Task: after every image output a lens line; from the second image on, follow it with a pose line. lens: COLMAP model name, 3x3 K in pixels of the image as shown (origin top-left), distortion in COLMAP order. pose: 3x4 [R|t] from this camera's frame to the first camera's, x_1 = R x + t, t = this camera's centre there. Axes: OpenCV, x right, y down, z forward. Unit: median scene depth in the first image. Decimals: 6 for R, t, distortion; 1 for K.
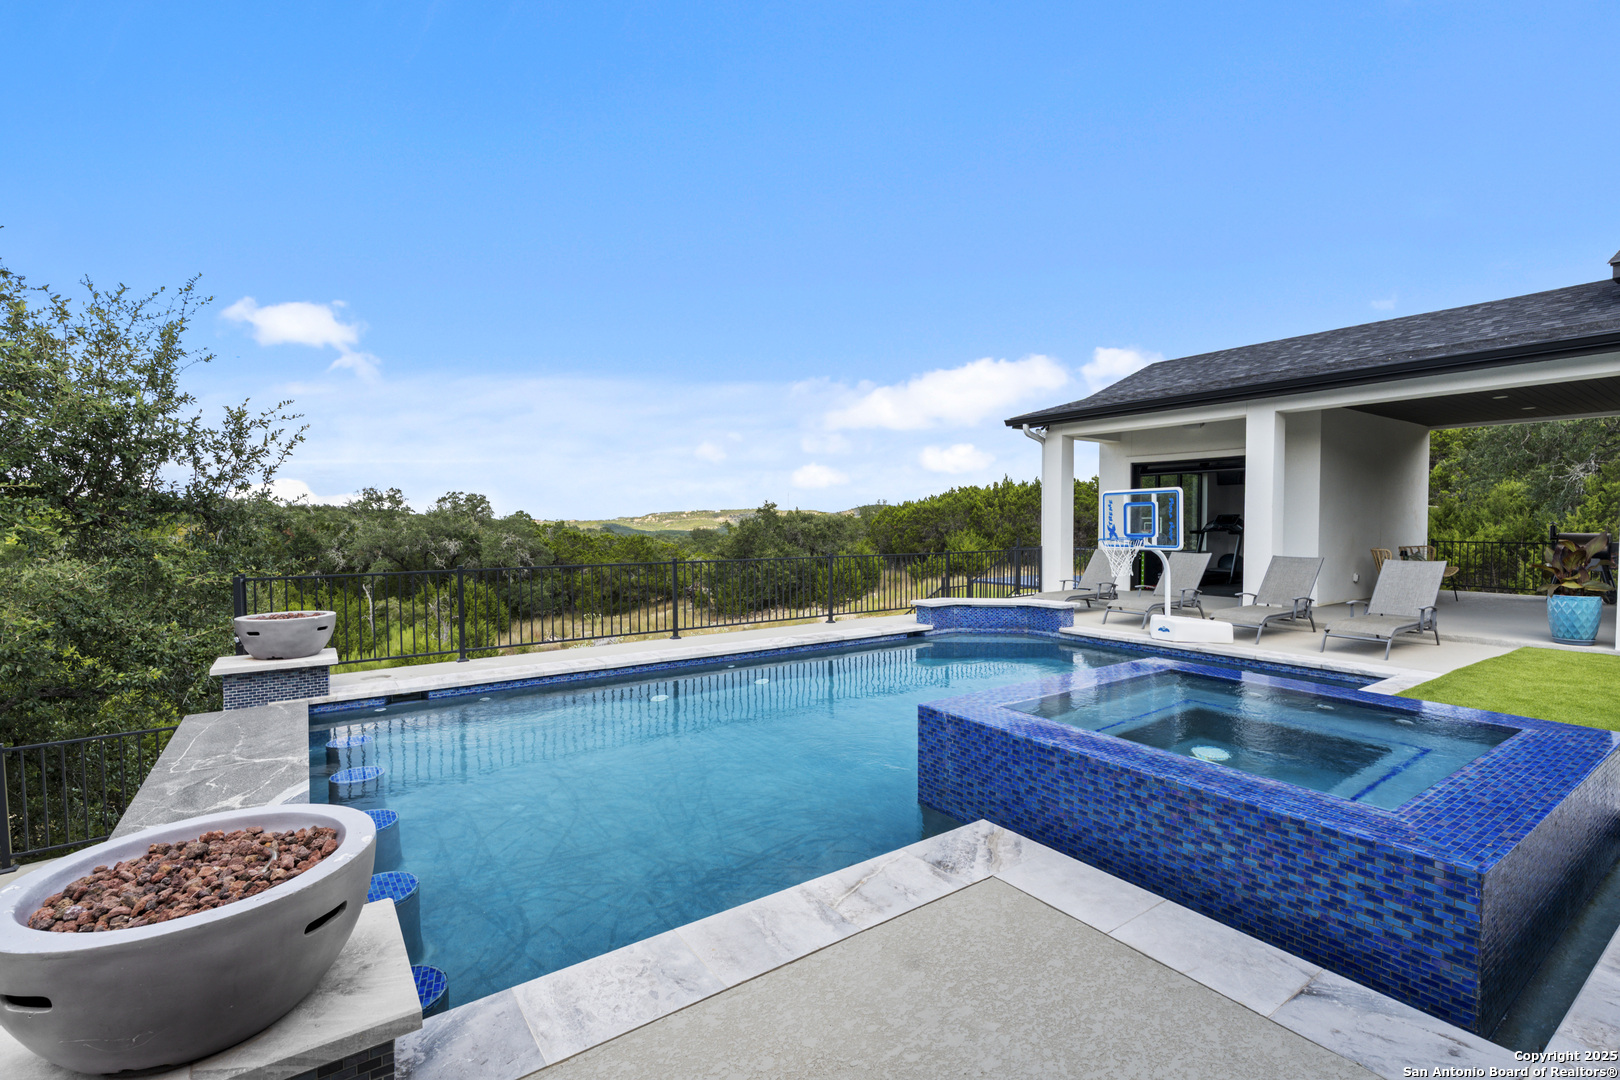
lens RADIAL K [[725.7, 0, 814.3], [0, 725.7, 545.7], [0, 0, 1]] dist [0.001970, -0.000071]
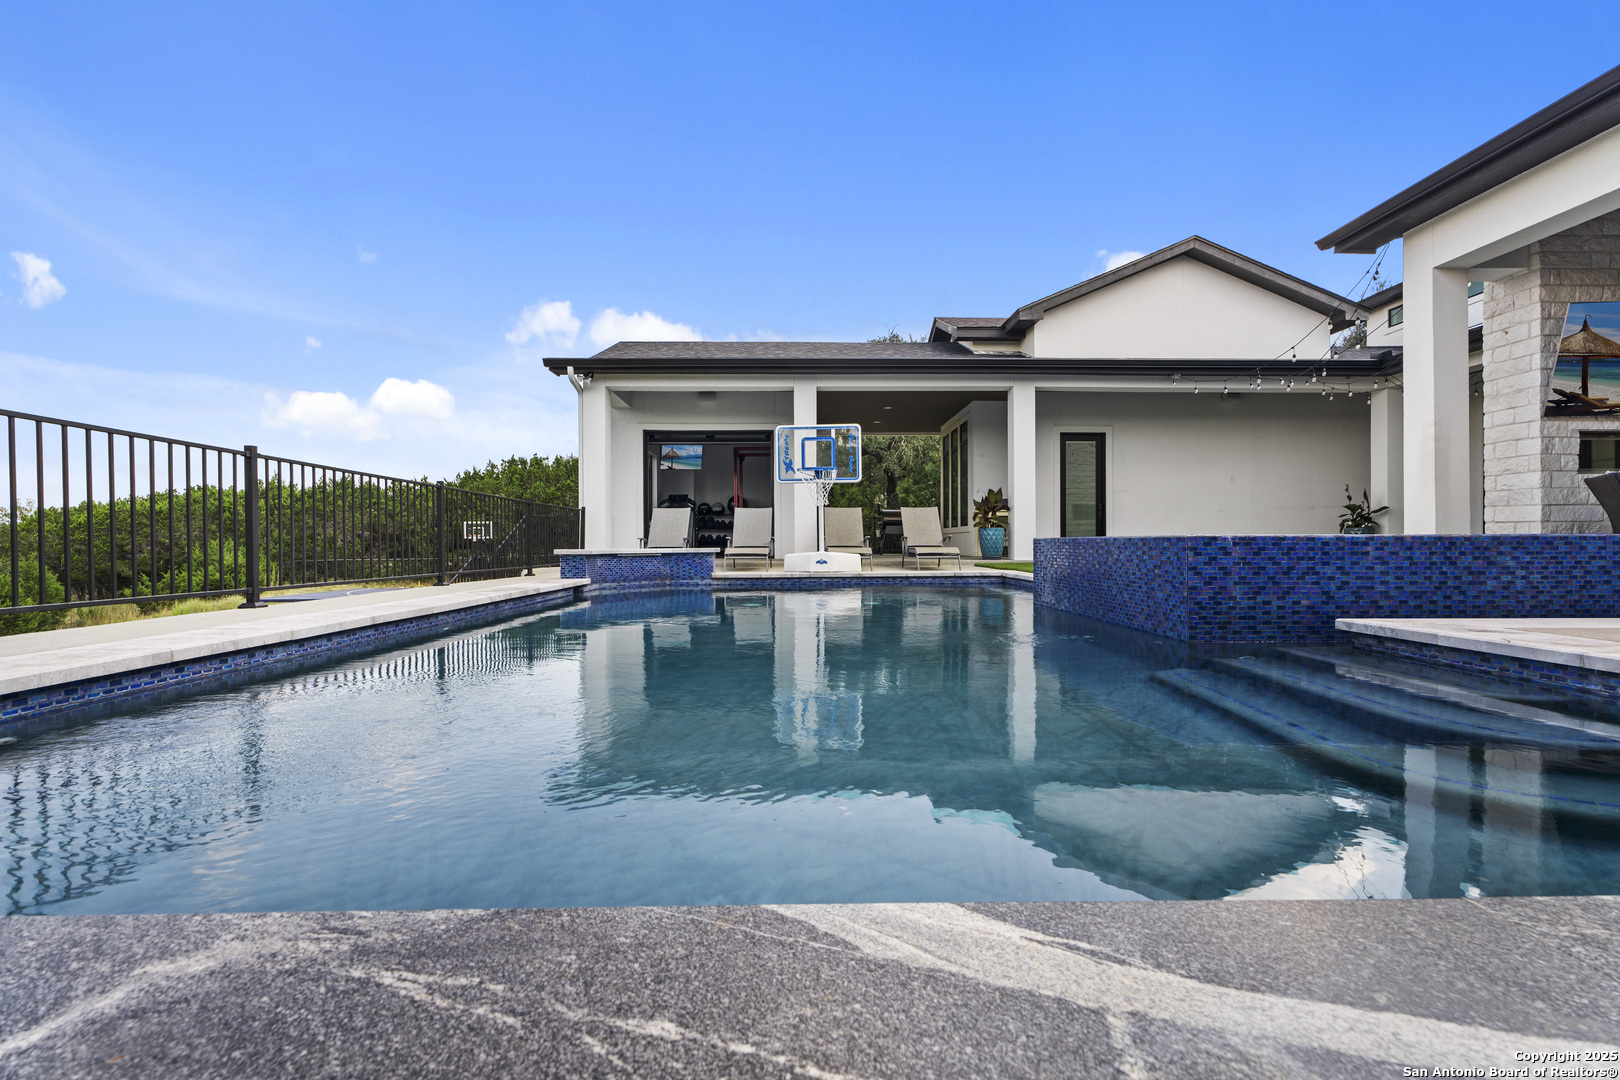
lens RADIAL K [[720.2, 0, 805.2], [0, 720.2, 548.3], [0, 0, 1]] dist [-0.002170, -0.001155]
pose [[0.567955, -0.005719, 0.823040, -0.498292], [0.029928, 0.999458, -0.013708, 0.135889], [-0.822515, 0.032417, 0.567818, 0.519447]]
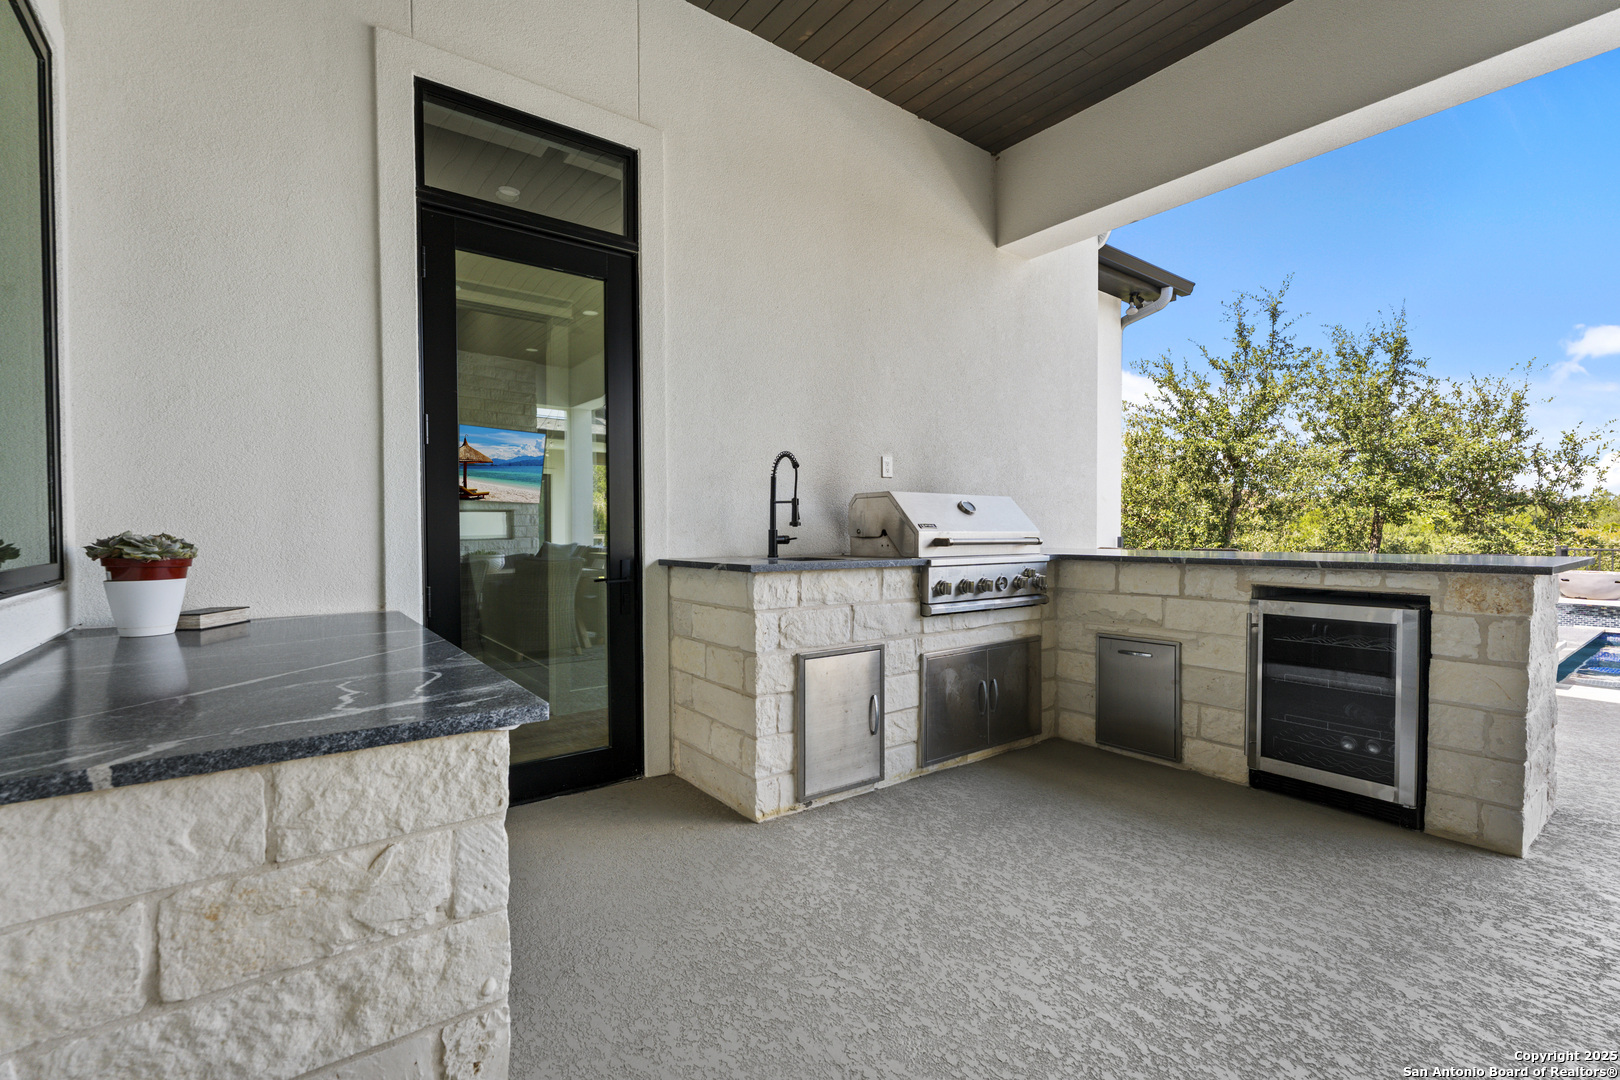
lens RADIAL K [[724.6, 0, 810.0], [0, 724.6, 540.0], [0, 0, 1]] dist [0.001948, 0.000268]
pose [[0.031159, 0.013436, -0.999424, 0.689126], [-0.023760, 0.999637, 0.012698, 0.048999], [0.999232, 0.023351, 0.031467, -0.627365]]
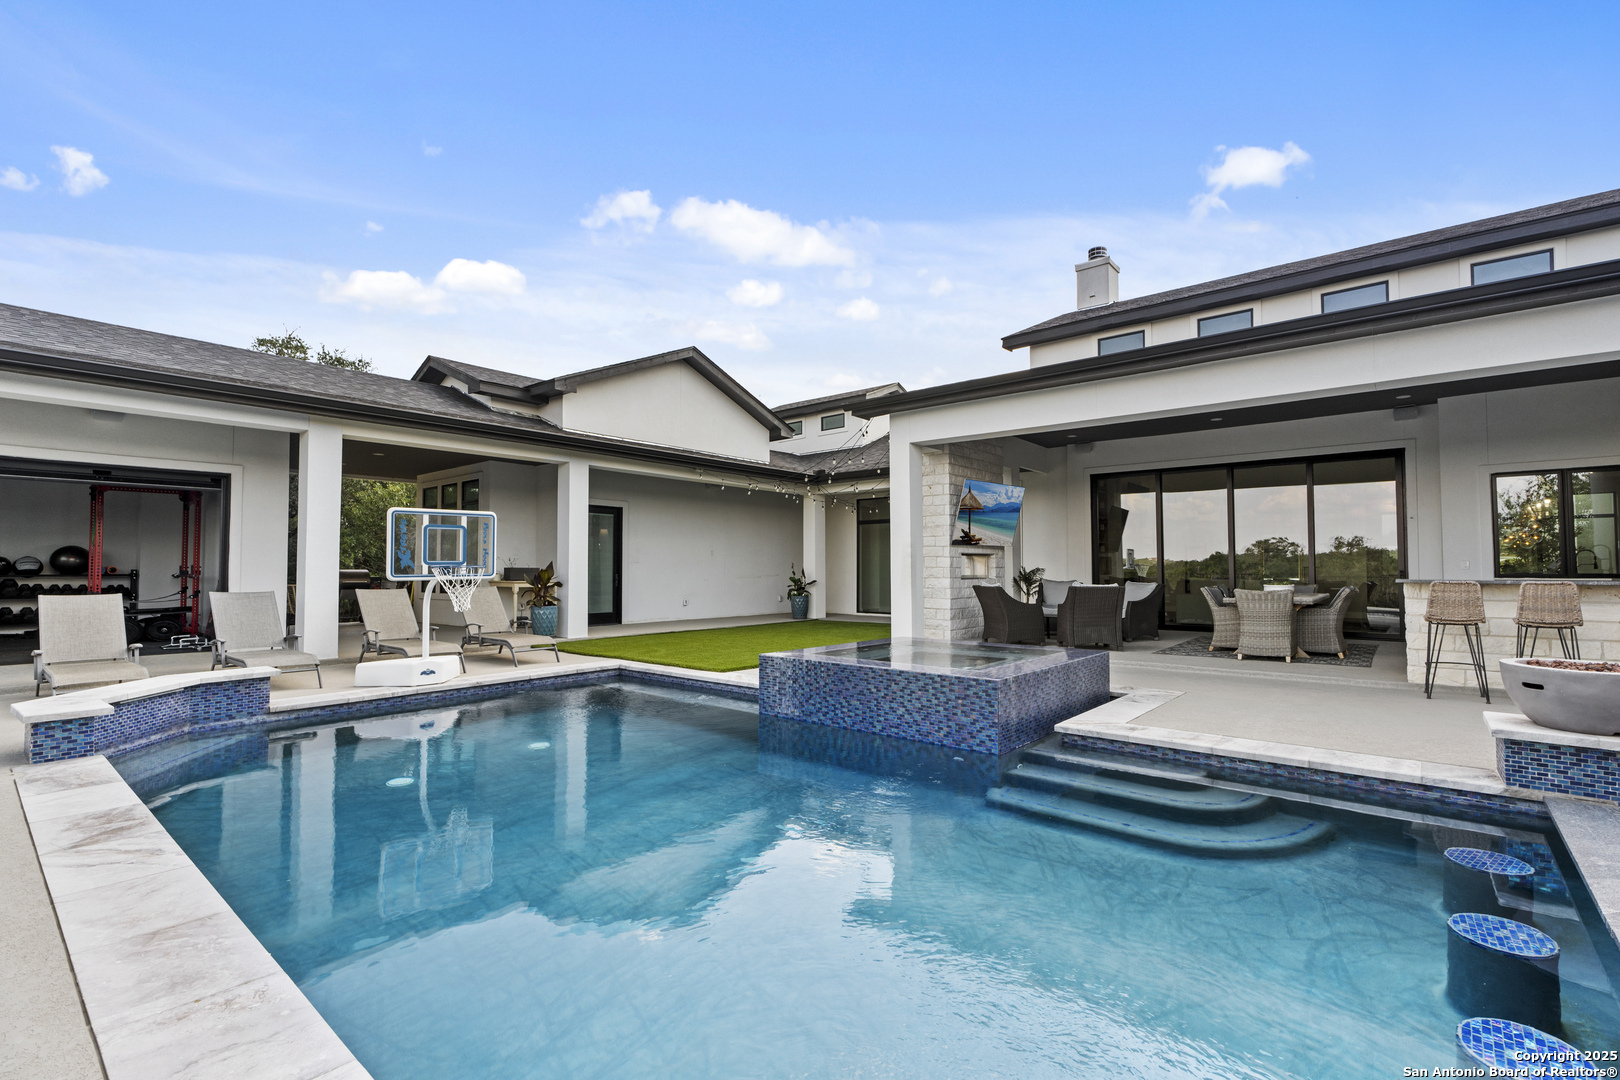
lens RADIAL K [[725.7, 0, 814.3], [0, 725.7, 545.7], [0, 0, 1]] dist [0.001970, -0.000071]
pose [[-0.251169, 0.035456, 0.967294, -0.596749], [0.033939, 0.999037, -0.027807, 0.005036], [-0.967348, 0.025845, -0.252131, 0.952754]]
